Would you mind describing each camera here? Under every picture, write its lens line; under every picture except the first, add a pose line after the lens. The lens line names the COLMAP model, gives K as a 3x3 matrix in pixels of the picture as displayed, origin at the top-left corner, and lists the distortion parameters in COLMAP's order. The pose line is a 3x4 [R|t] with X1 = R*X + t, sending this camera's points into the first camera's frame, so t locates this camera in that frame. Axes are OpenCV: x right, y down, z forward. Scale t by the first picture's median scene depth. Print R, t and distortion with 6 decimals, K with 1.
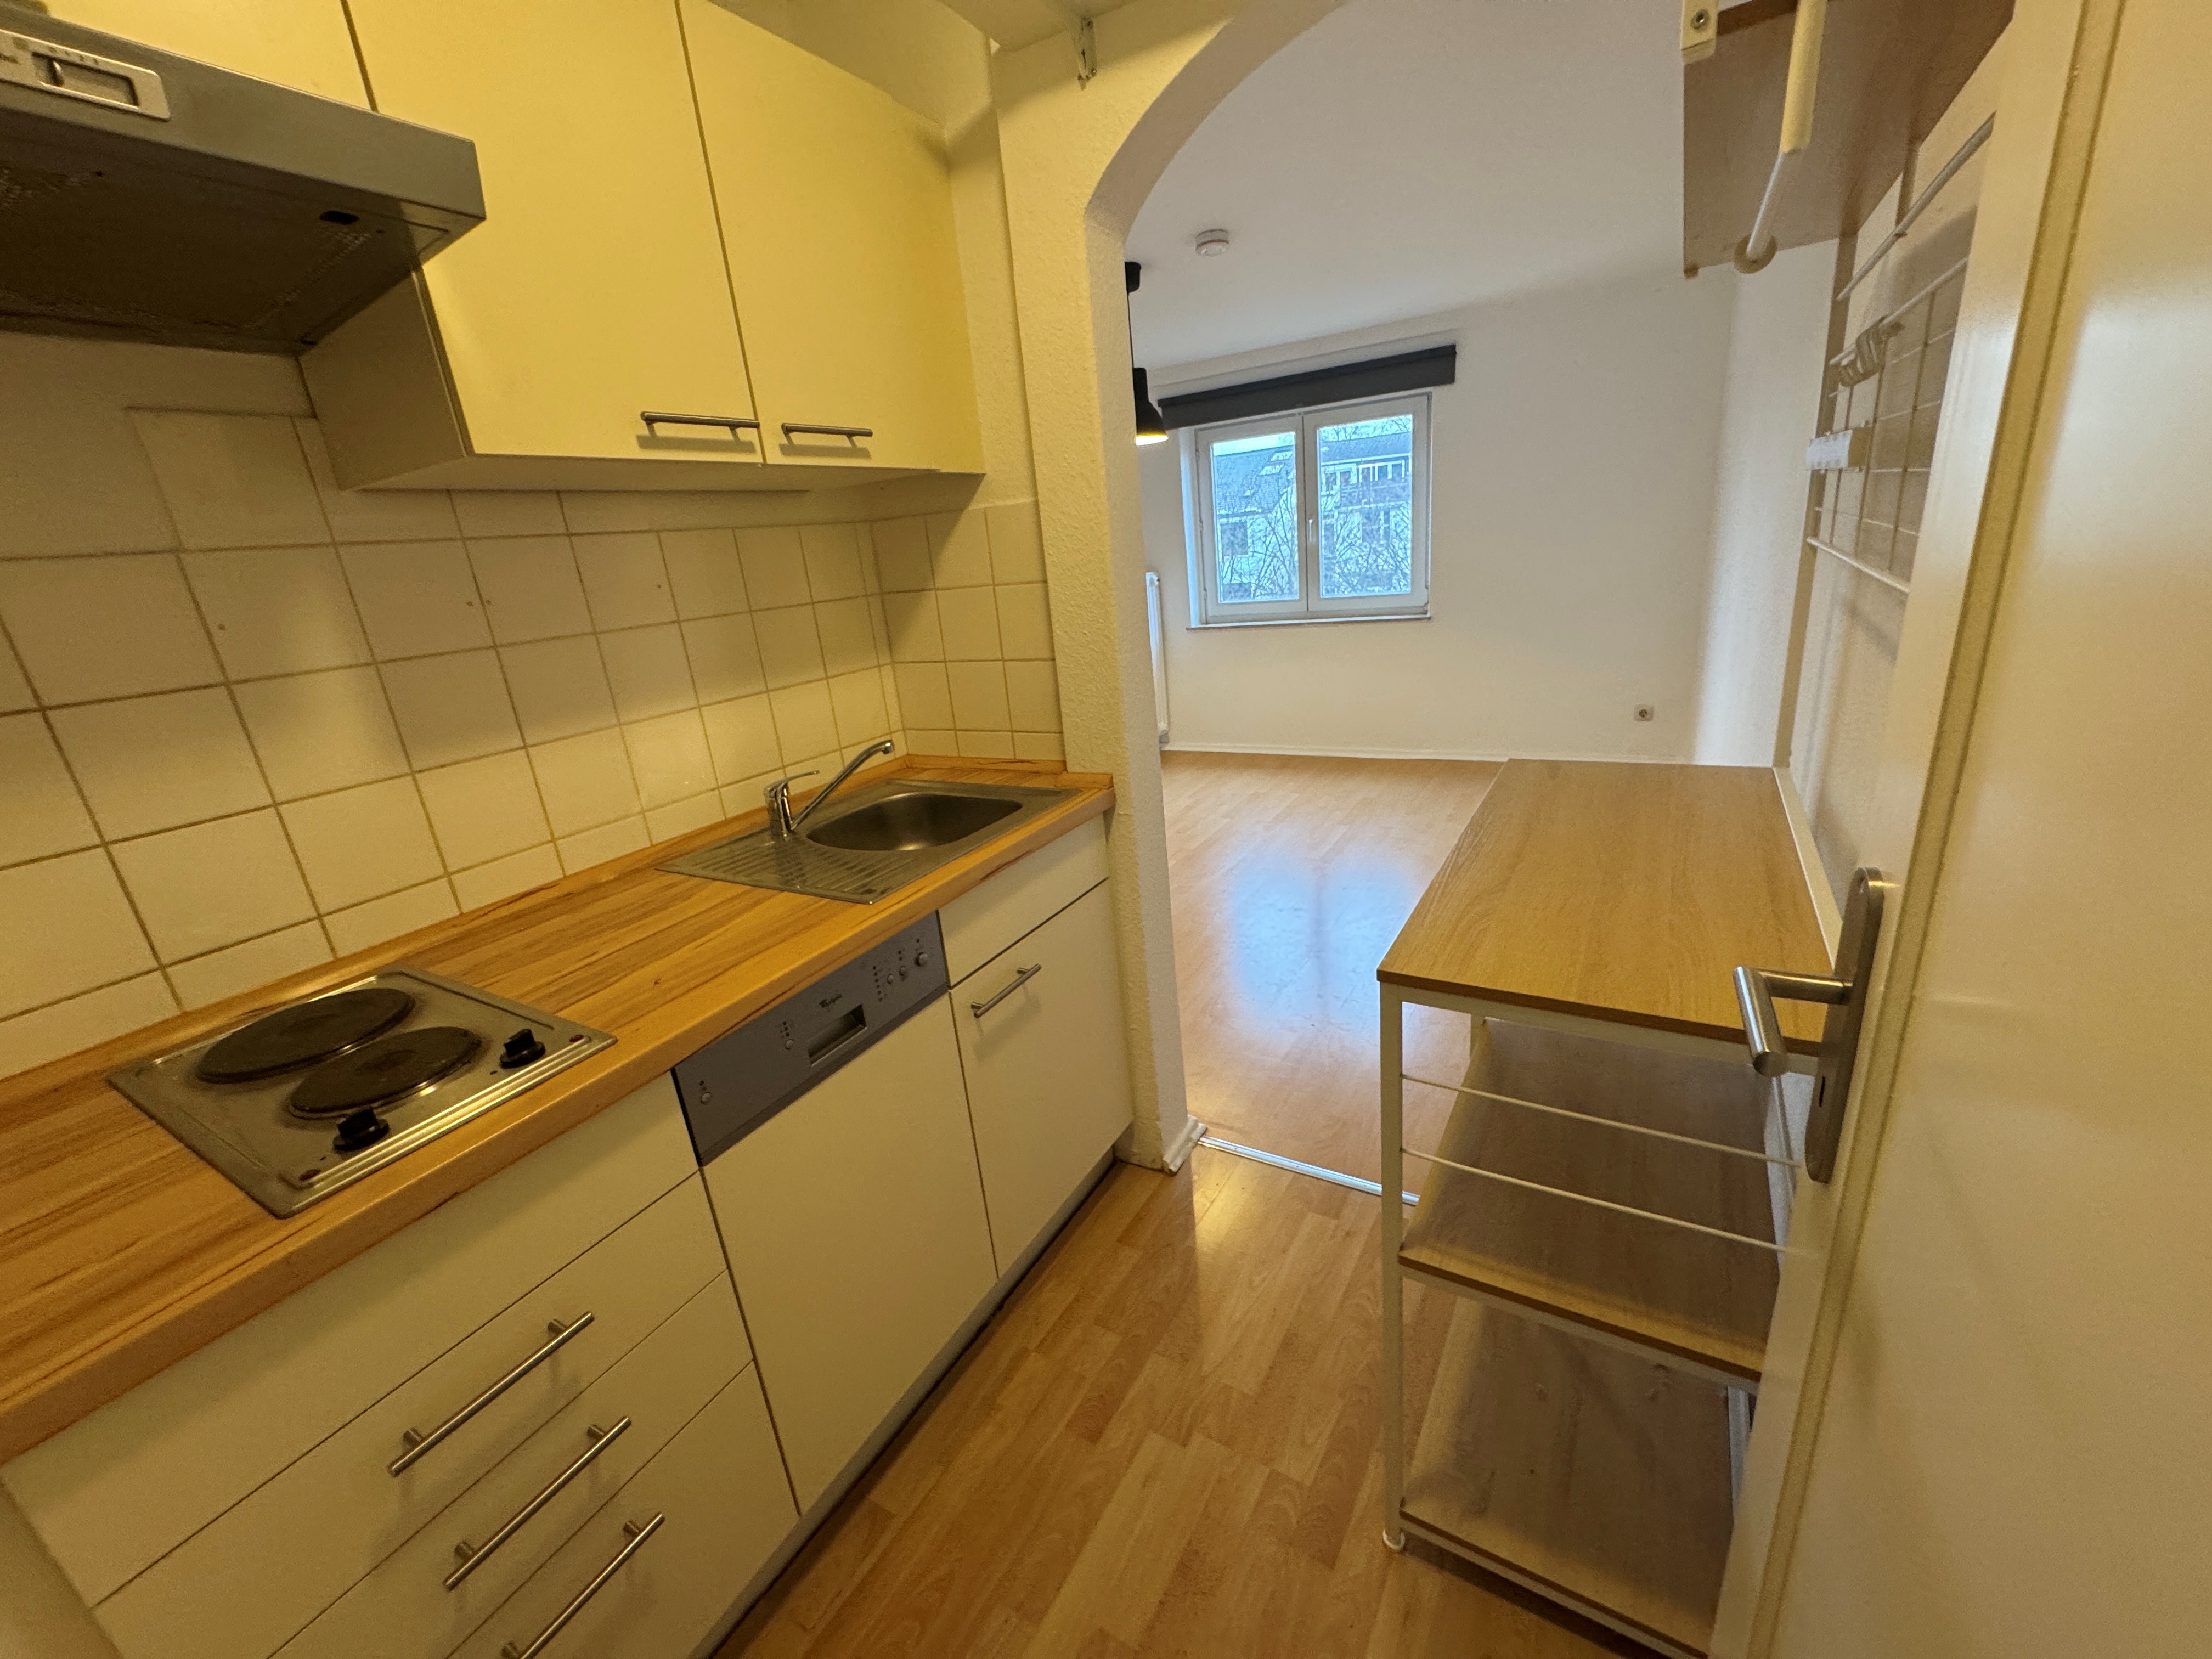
lens RADIAL K [[886.1, 0, 1106.0], [0, 886.1, 829.5], [0, 0, 1]] dist [-0.002306, -0.000023]
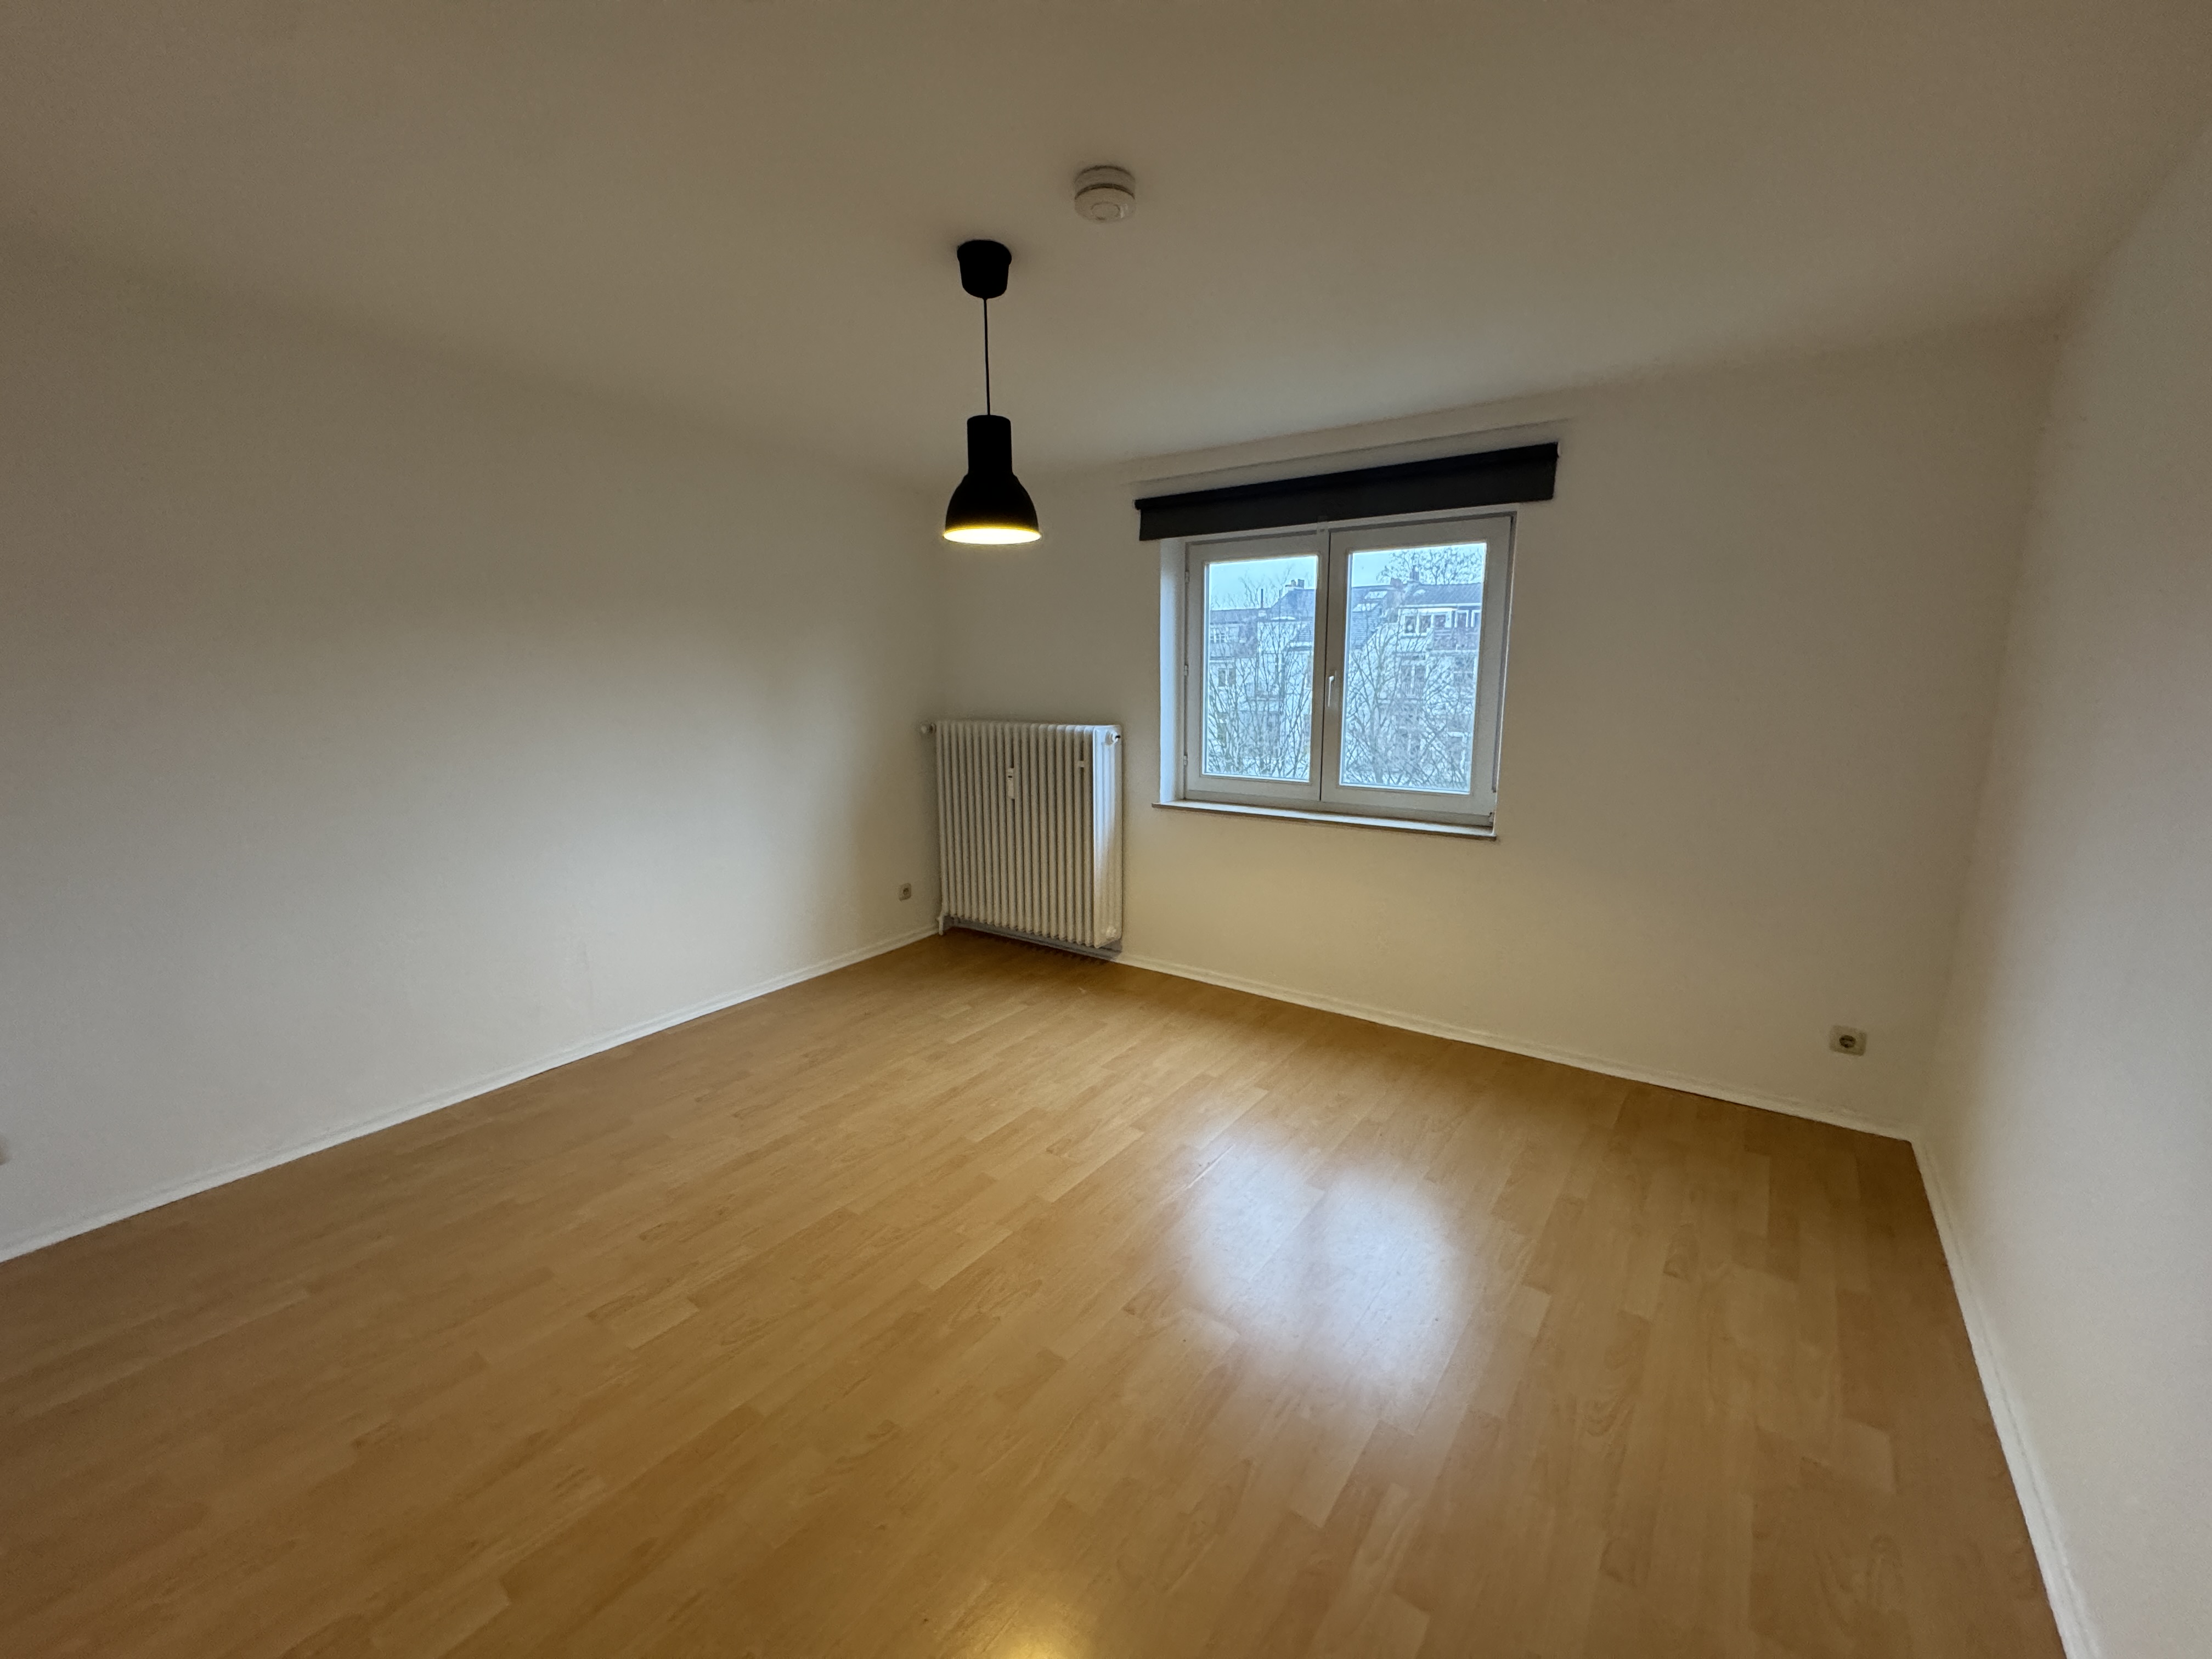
lens RADIAL K [[895.8, 0, 1106.0], [0, 895.8, 829.5], [0, 0, 1]] dist [0.000363, -0.000109]
pose [[0.991253, 0.103733, -0.081596, 0.377659], [-0.113078, 0.986341, -0.119774, -0.377183], [0.068057, 0.127953, 0.989442, 0.912541]]
